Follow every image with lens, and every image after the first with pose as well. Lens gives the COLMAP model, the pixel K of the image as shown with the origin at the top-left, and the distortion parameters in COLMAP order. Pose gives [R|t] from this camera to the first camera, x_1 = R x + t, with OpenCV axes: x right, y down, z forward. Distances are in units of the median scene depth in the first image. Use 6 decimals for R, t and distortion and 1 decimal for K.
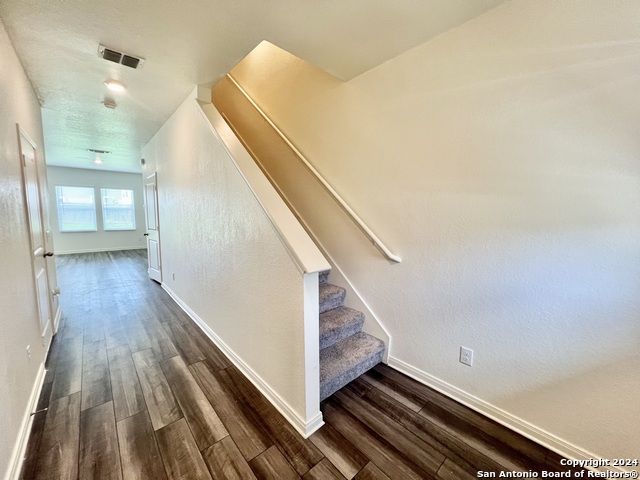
lens RADIAL K [[255.5, 0, 320.0], [0, 255.5, 240.0], [0, 0, 1]] dist [-0.000714, -0.000030]
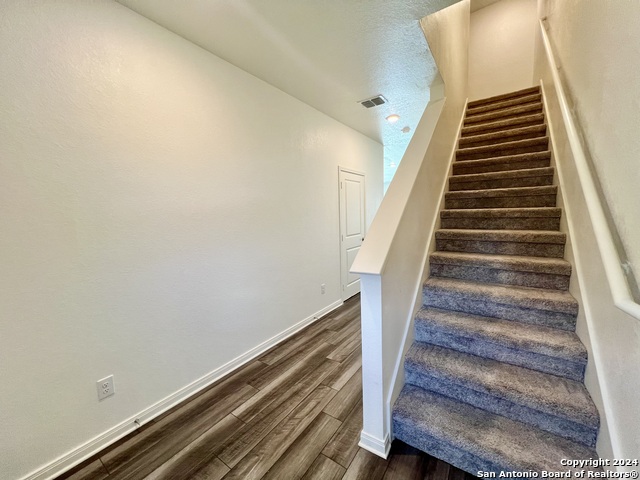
lens RADIAL K [[255.5, 0, 320.0], [0, 255.5, 240.0], [0, 0, 1]] dist [-0.000714, -0.000030]
pose [[0.228222, 0.081611, -0.970183, 0.755880], [-0.076589, 0.994898, 0.065673, -0.042017], [0.970592, 0.059318, 0.233308, 0.568757]]
